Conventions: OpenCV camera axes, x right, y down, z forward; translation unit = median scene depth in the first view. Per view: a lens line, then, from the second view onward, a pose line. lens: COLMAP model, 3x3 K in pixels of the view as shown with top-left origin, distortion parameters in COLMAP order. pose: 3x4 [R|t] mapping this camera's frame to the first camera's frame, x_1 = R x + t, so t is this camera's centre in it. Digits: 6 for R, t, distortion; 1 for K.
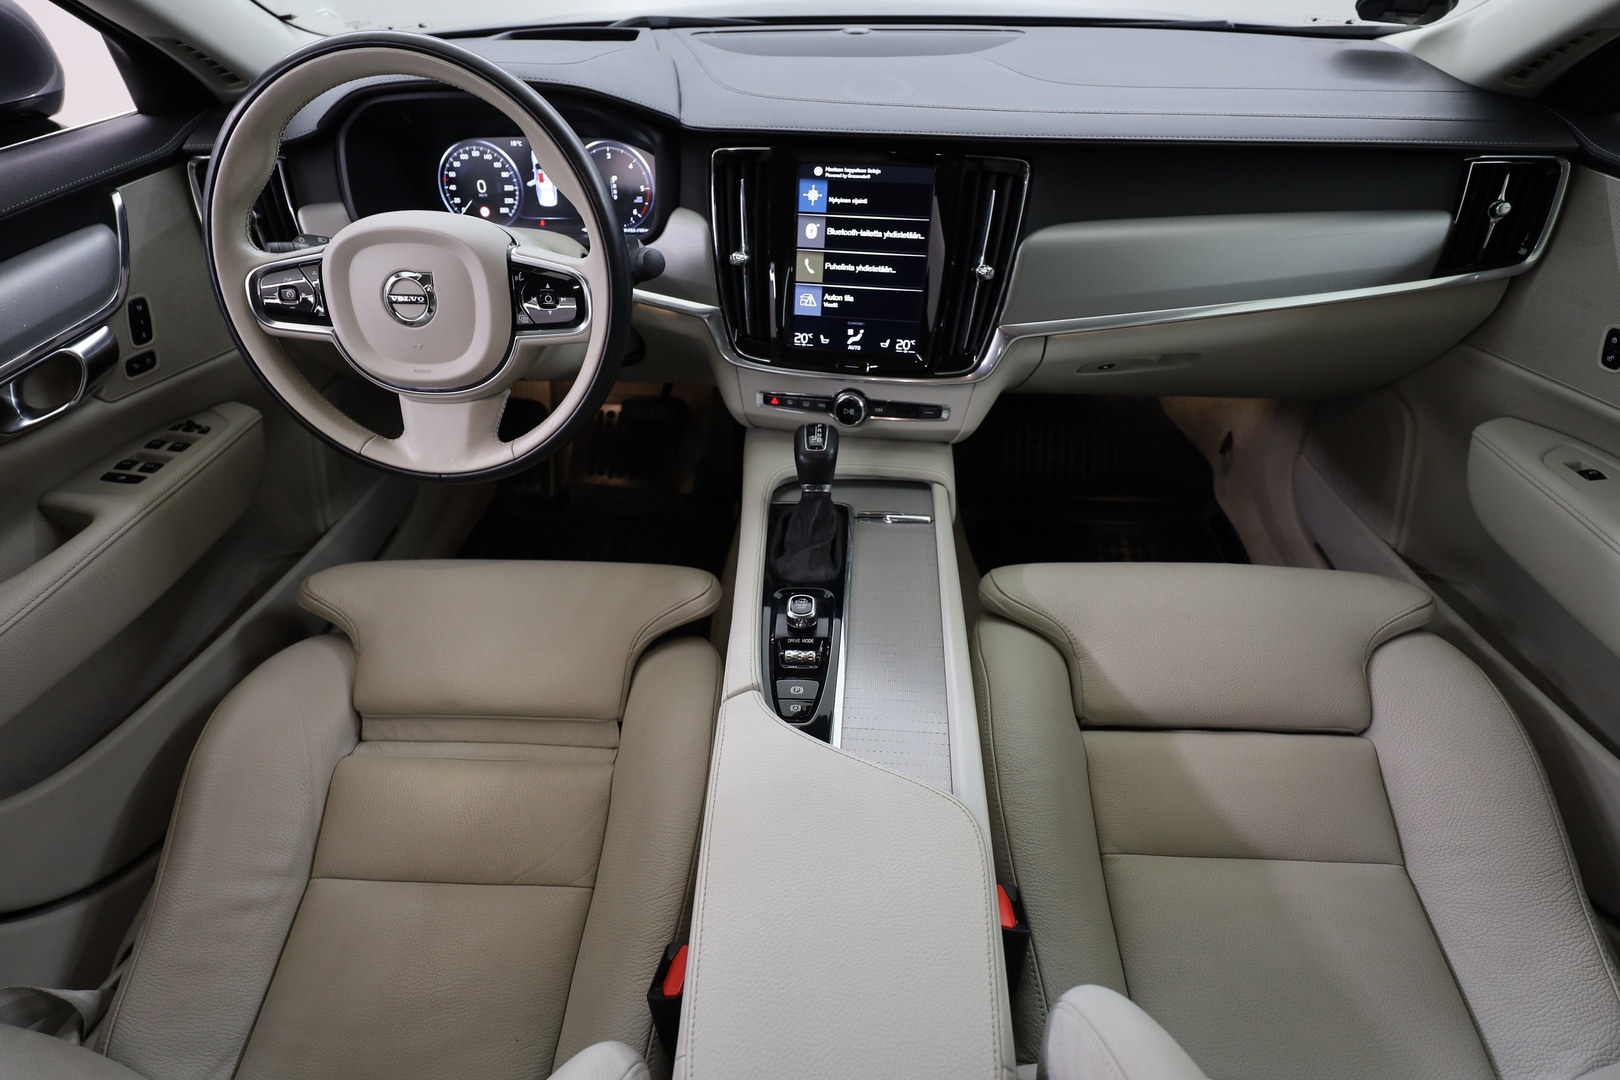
lens RADIAL K [[778.4, 0, 813.4], [0, 778.4, 534.0], [0, 0, 1]] dist [0.000024, -0.000475]
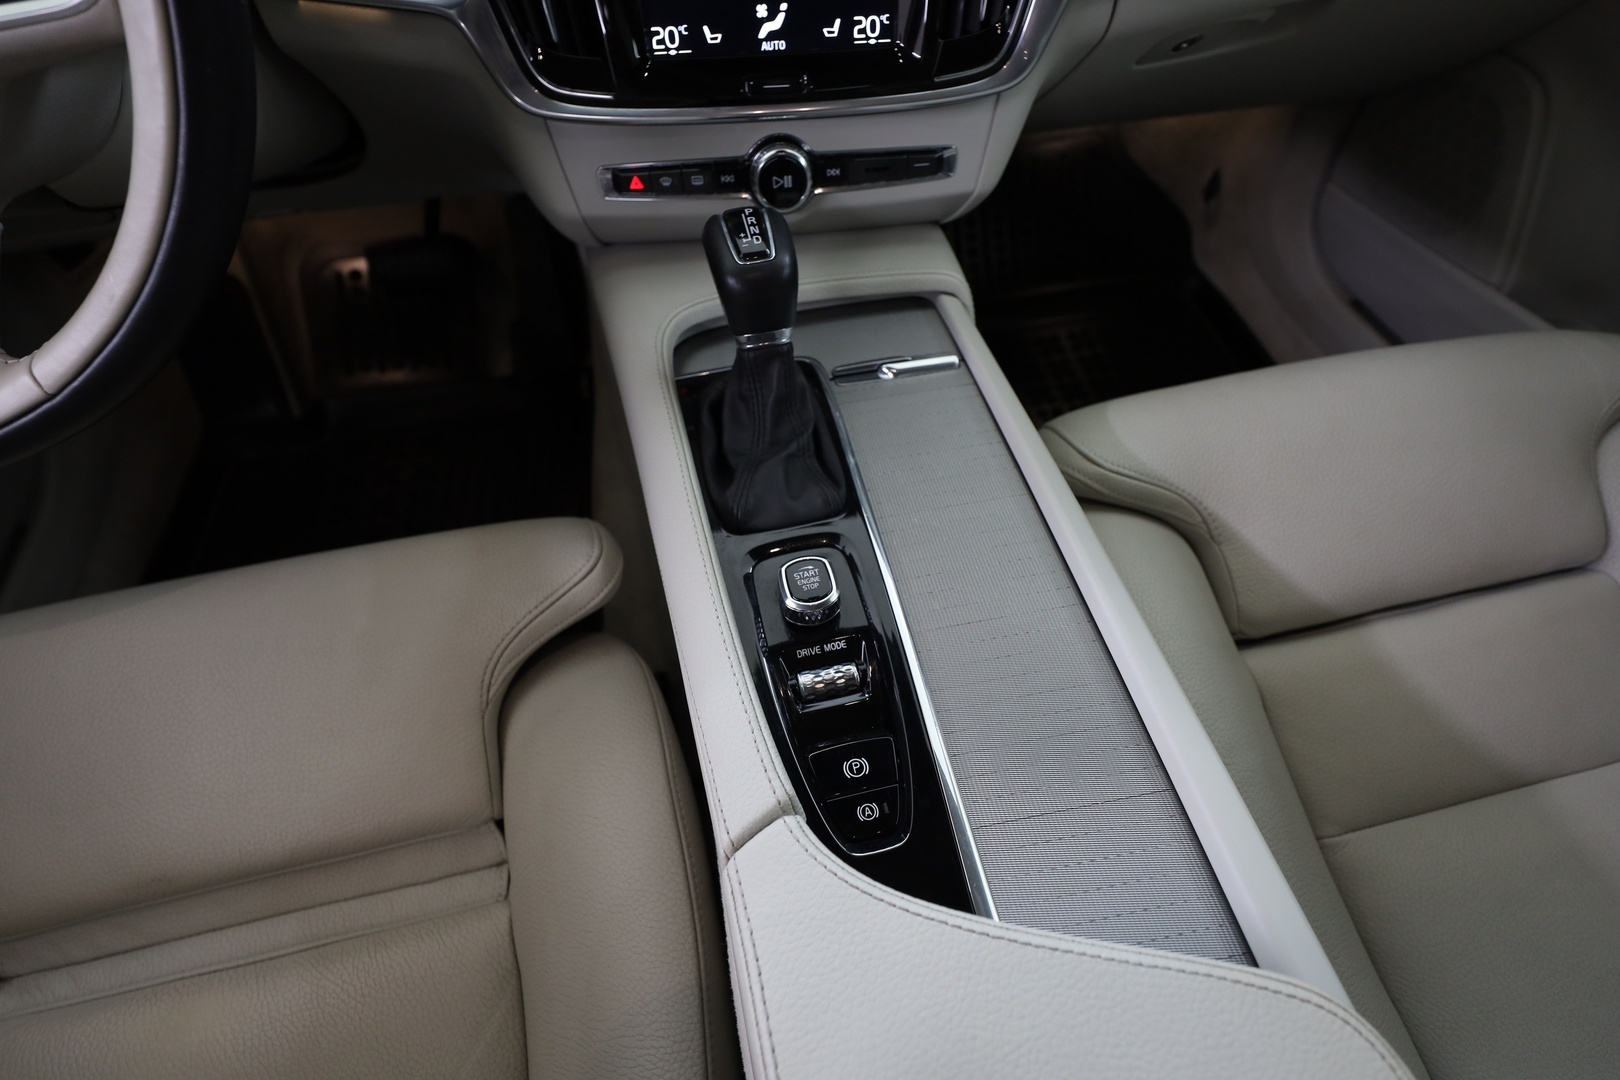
lens RADIAL K [[778.4, 0, 814.8], [0, 778.4, 546.1], [0, 0, 1]] dist [0.000024, -0.000475]
pose [[0.963306, -0.214097, 0.161878, -0.075402], [0.172820, 0.956203, 0.236239, -0.041568], [-0.205366, -0.199595, 0.958116, 0.445210]]
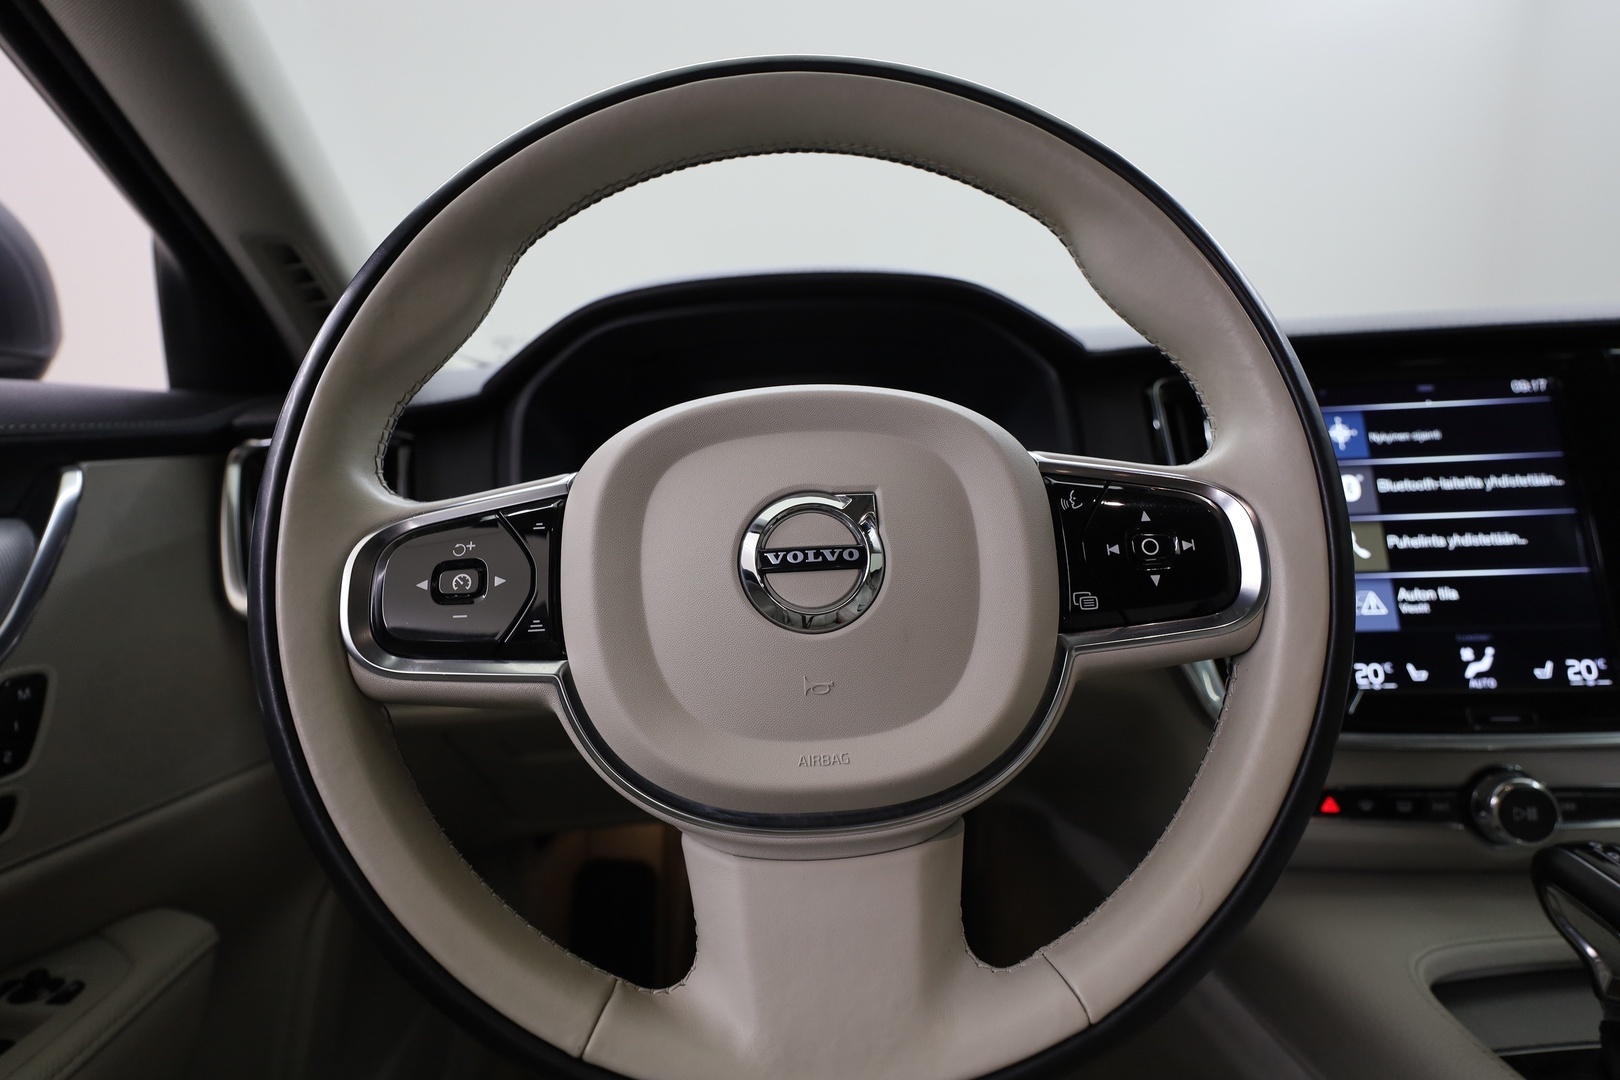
lens RADIAL K [[778.4, 0, 816.9], [0, 778.4, 537.7], [0, 0, 1]] dist [0.000024, -0.000475]
pose [[0.995367, -0.053392, 0.079958, -0.429238], [0.087260, 0.850846, -0.518118, -0.094016], [-0.040369, 0.522695, 0.851564, 0.535336]]
